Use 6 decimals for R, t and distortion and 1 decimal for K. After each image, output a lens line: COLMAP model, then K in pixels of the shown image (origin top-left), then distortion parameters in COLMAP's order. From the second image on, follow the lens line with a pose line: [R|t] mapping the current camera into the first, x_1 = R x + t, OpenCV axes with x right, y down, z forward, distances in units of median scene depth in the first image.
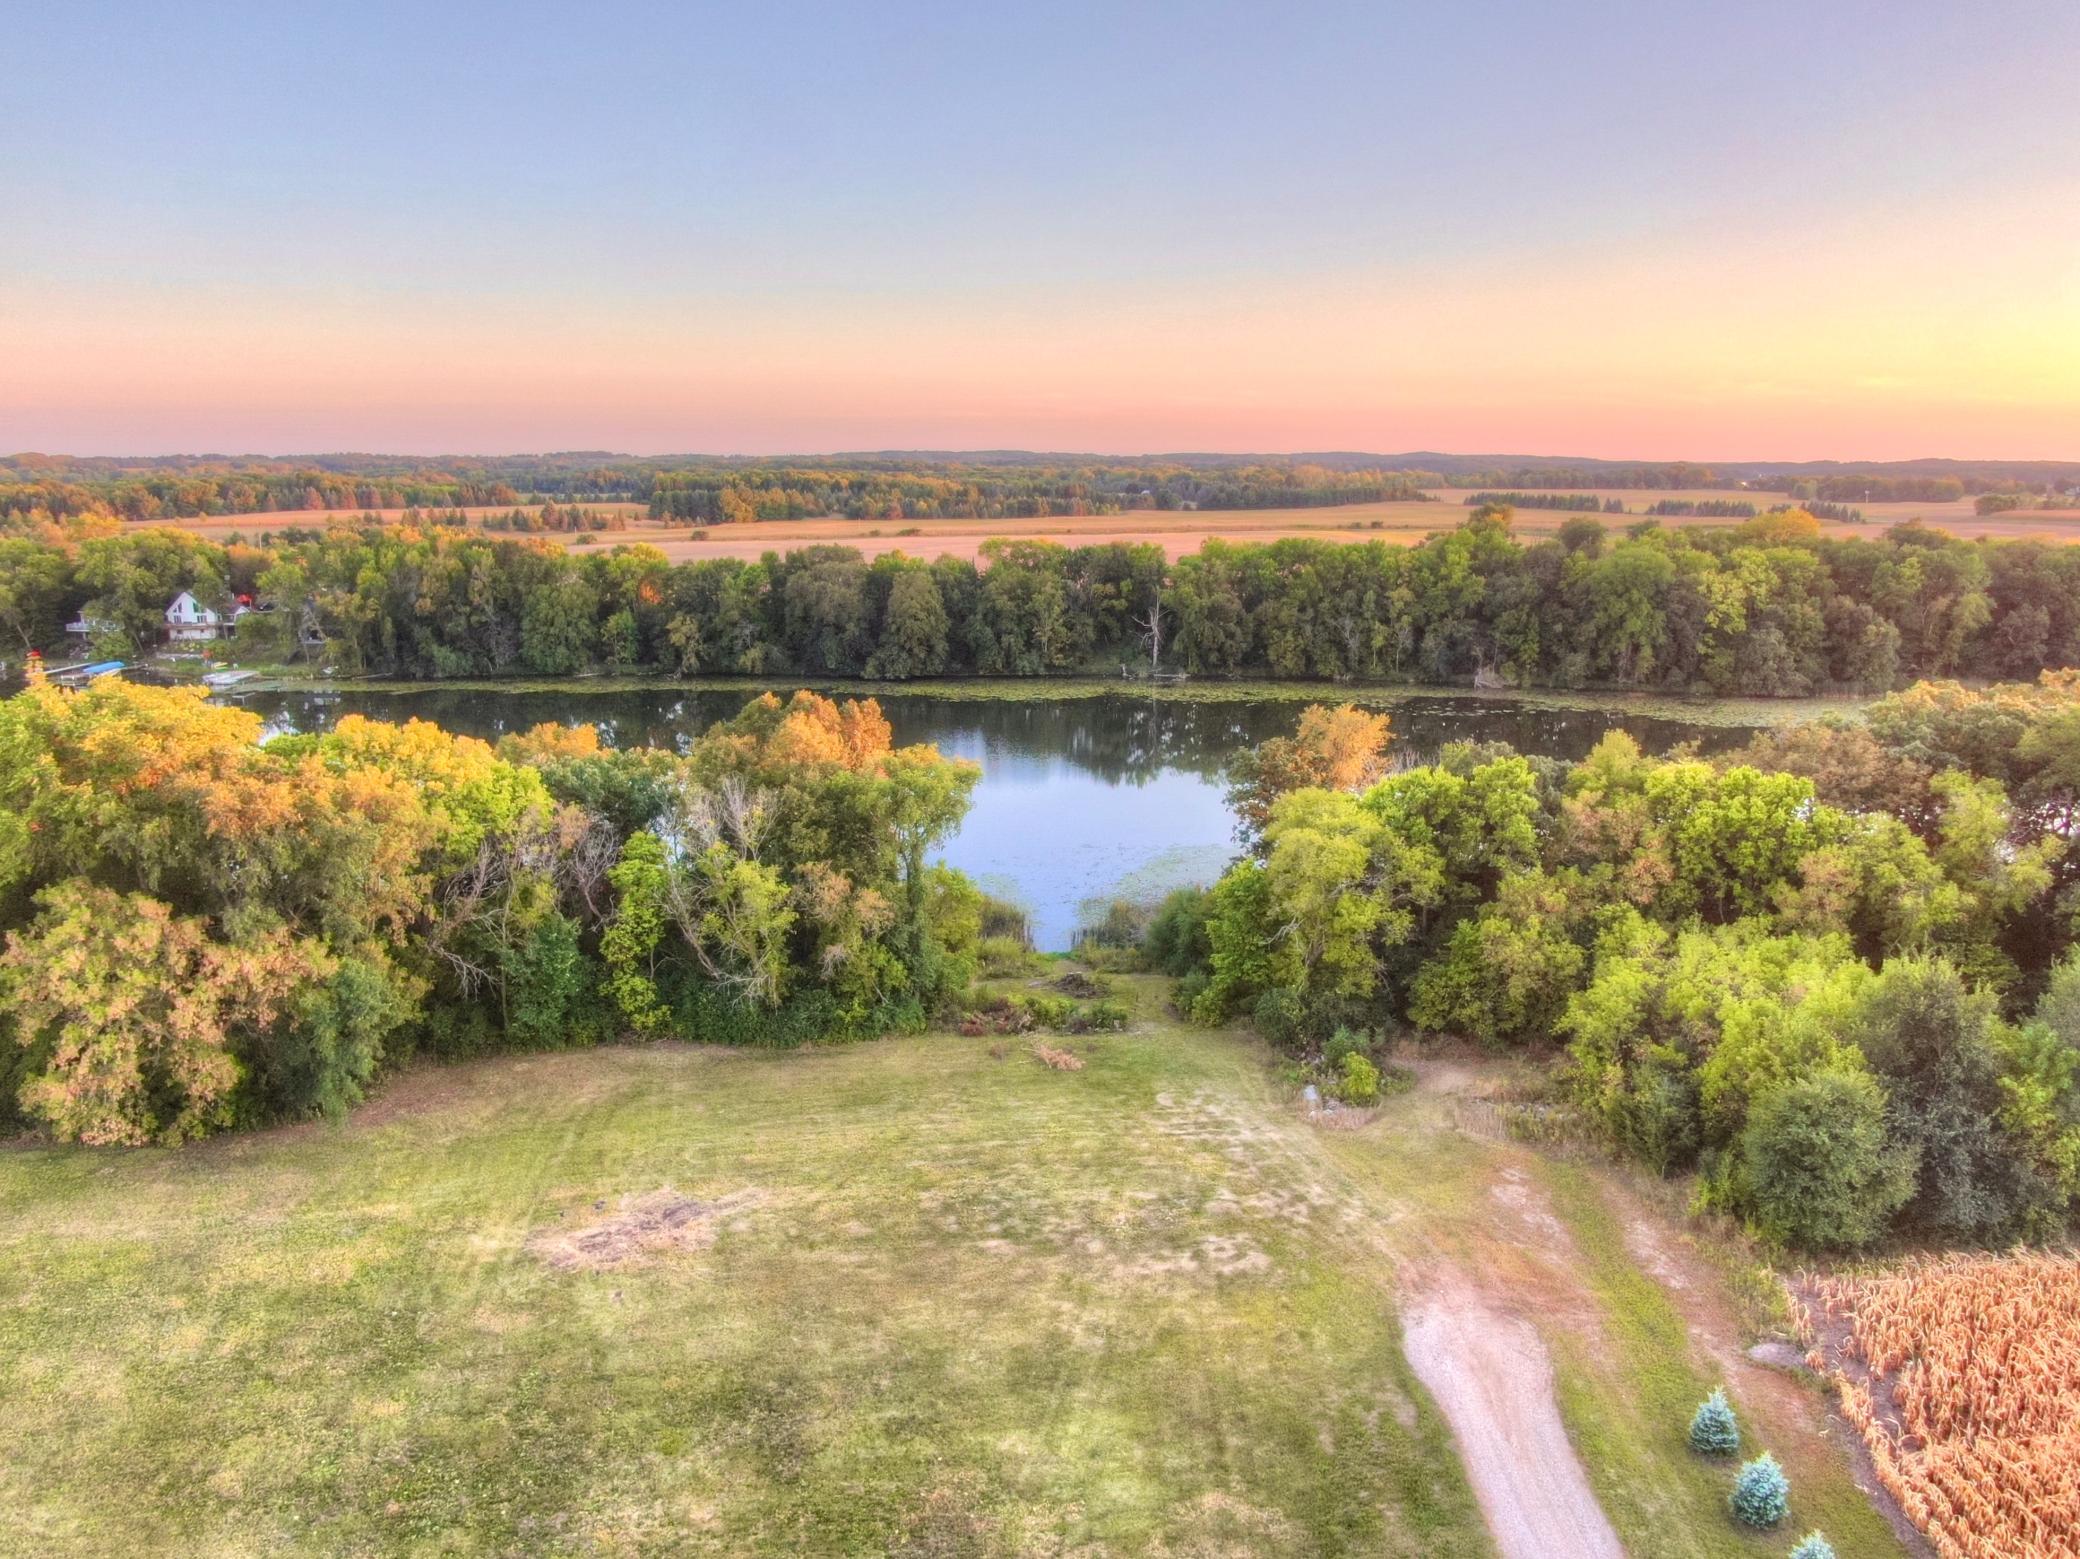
lens RADIAL K [[1560.4, 0, 1040.0], [0, 1560.4, 779.5], [0, 0, 1]] dist [-0.009629, -0.000346]
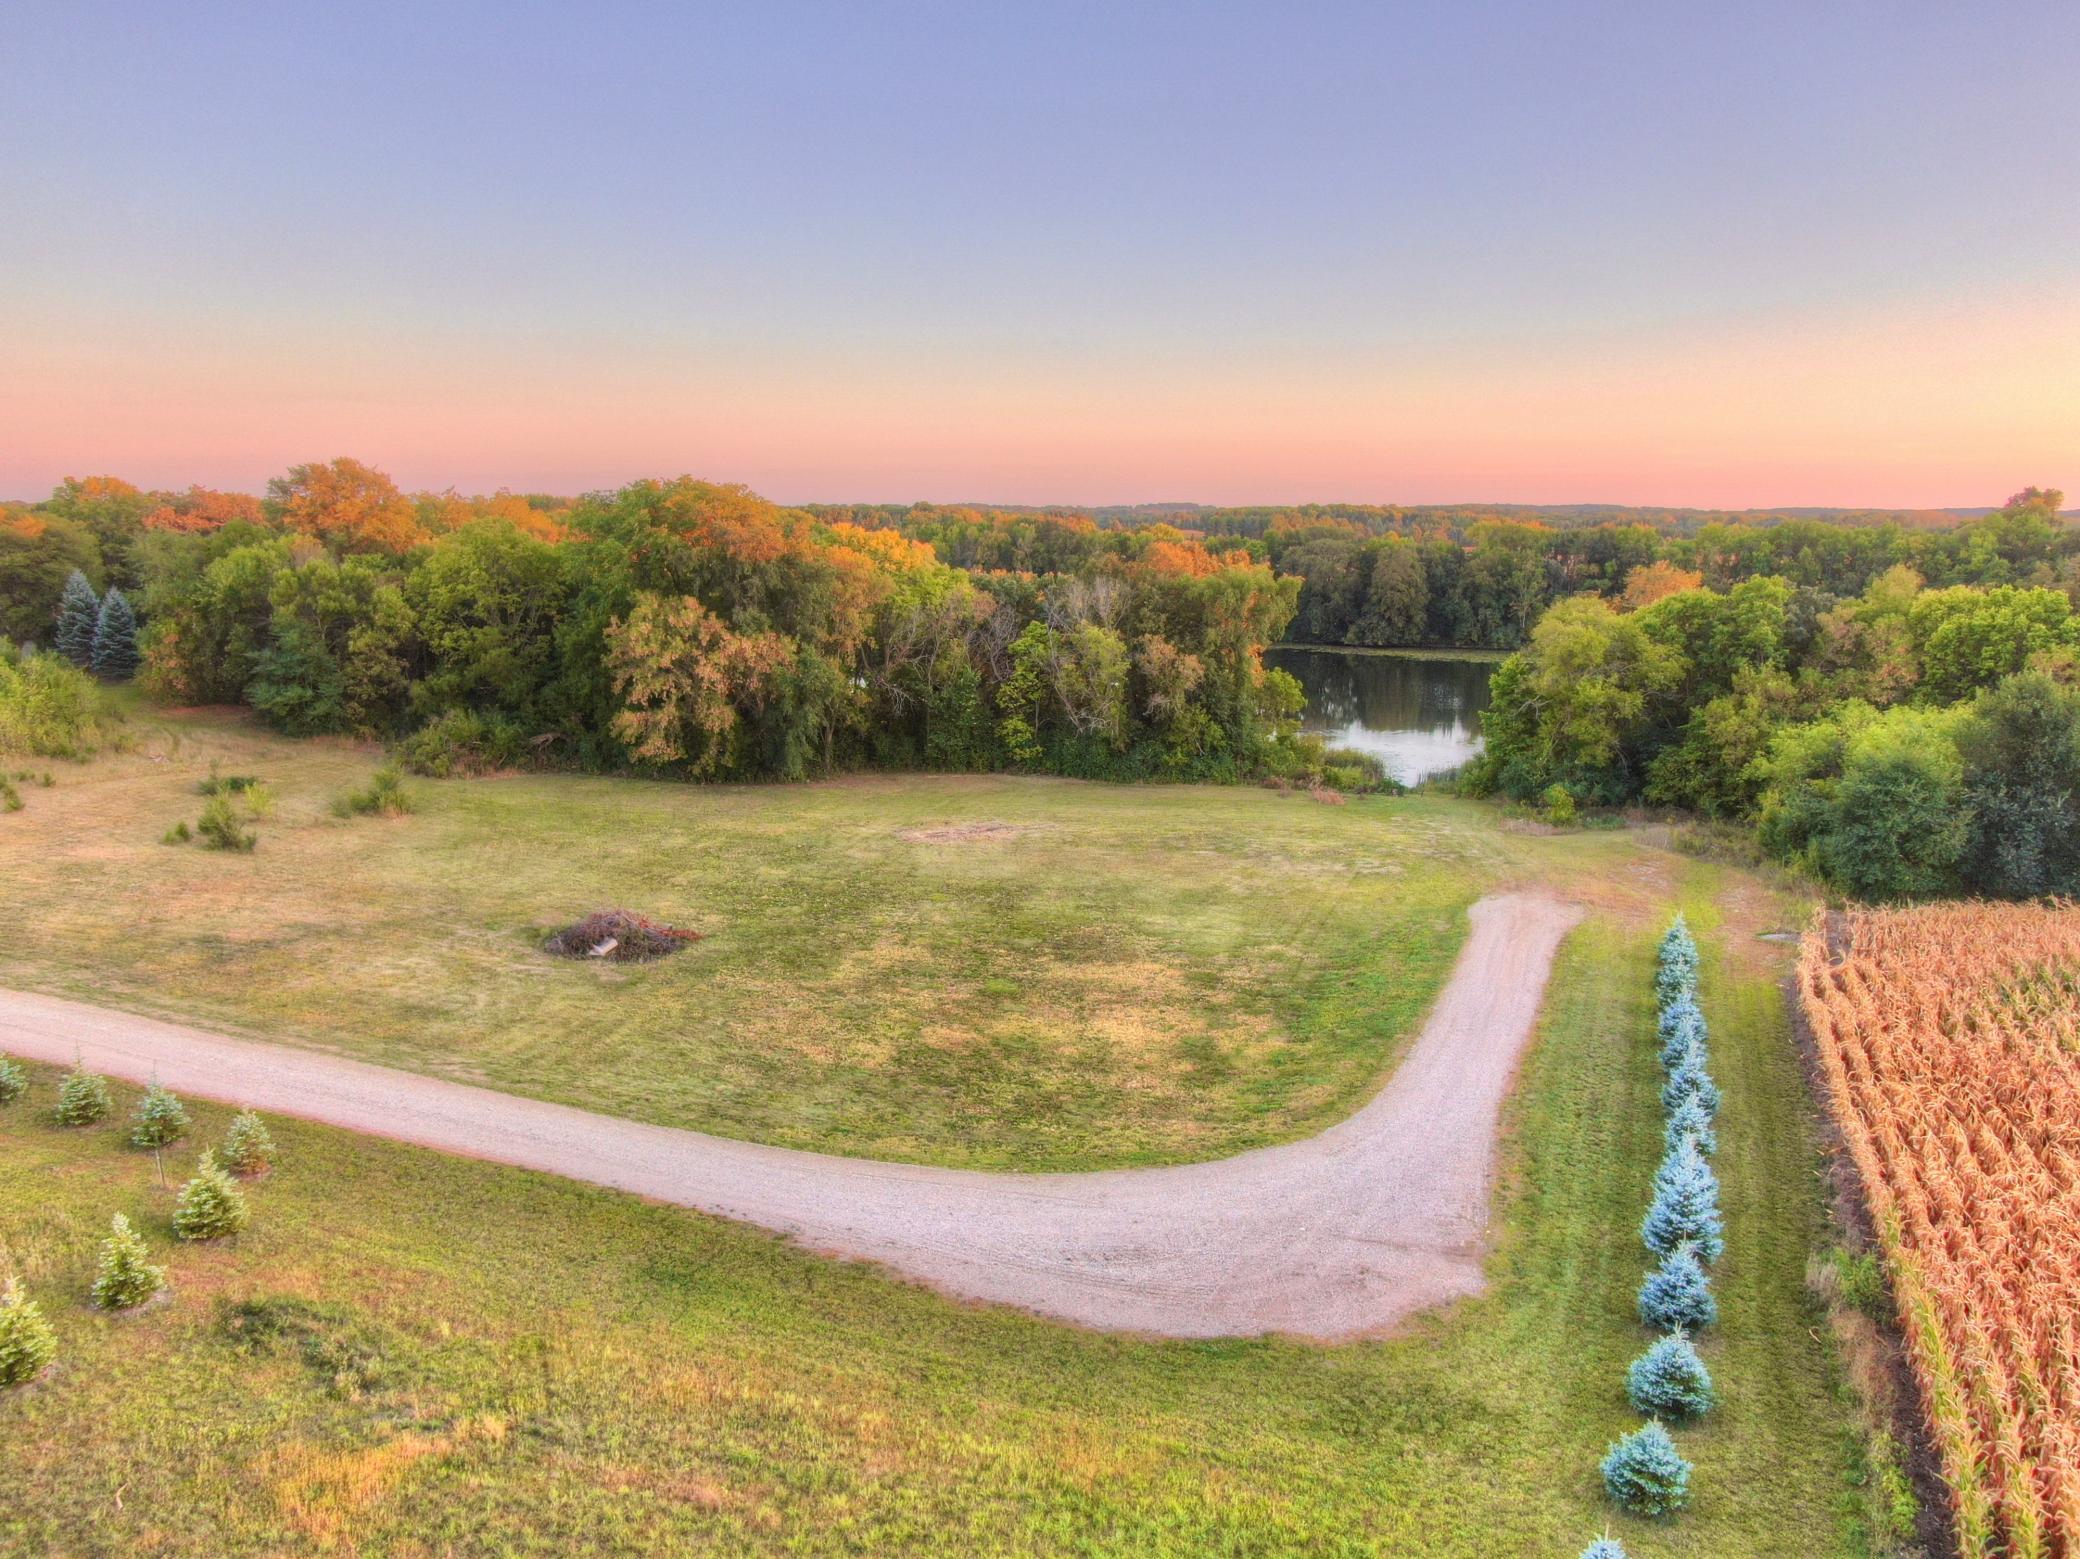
lens RADIAL K [[1539.0, 0, 1040.0], [0, 1539.0, 779.5], [0, 0, 1]] dist [-0.009796, 0.005763]
pose [[0.932413, 0.063059, -0.355851, 0.079347], [-0.075893, 0.996869, -0.022205, 0.071590], [0.353337, 0.047710, 0.934279, -0.075070]]
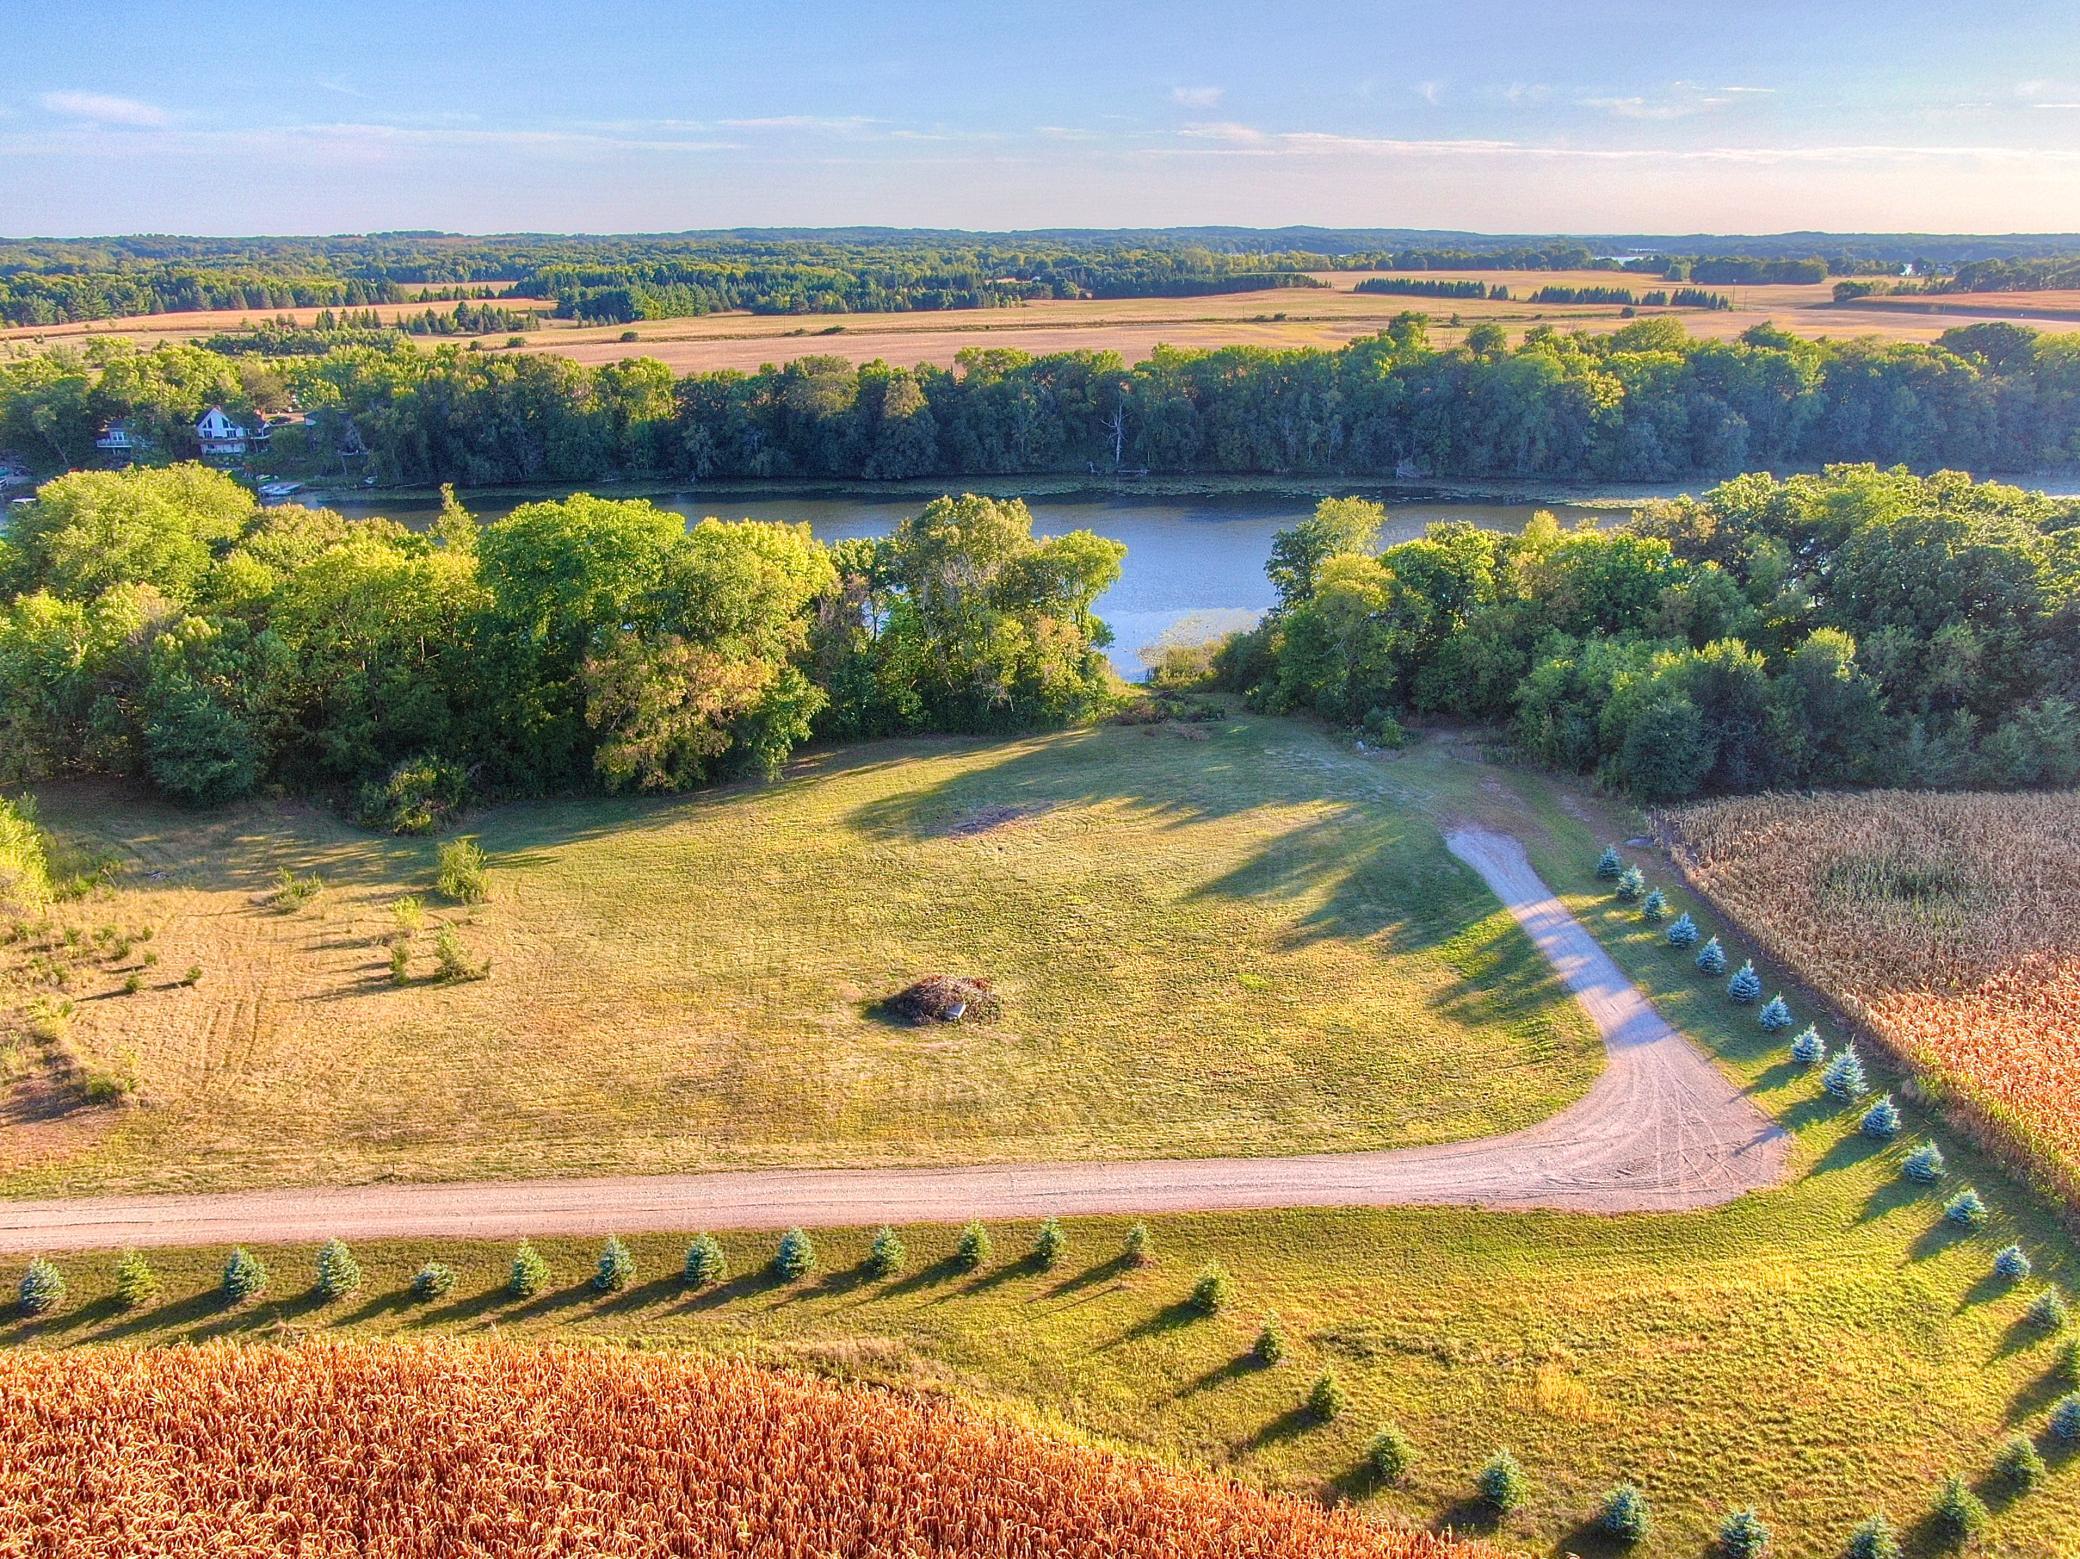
lens RADIAL K [[1621.5, 0, 1050.9], [0, 1621.5, 775.7], [0, 0, 1]] dist [-0.013869, -0.003805]
pose [[0.995493, -0.033582, 0.088691, -0.092507], [0.022492, 0.992126, 0.123204, 0.006813], [-0.092130, -0.120654, 0.988410, -0.195491]]
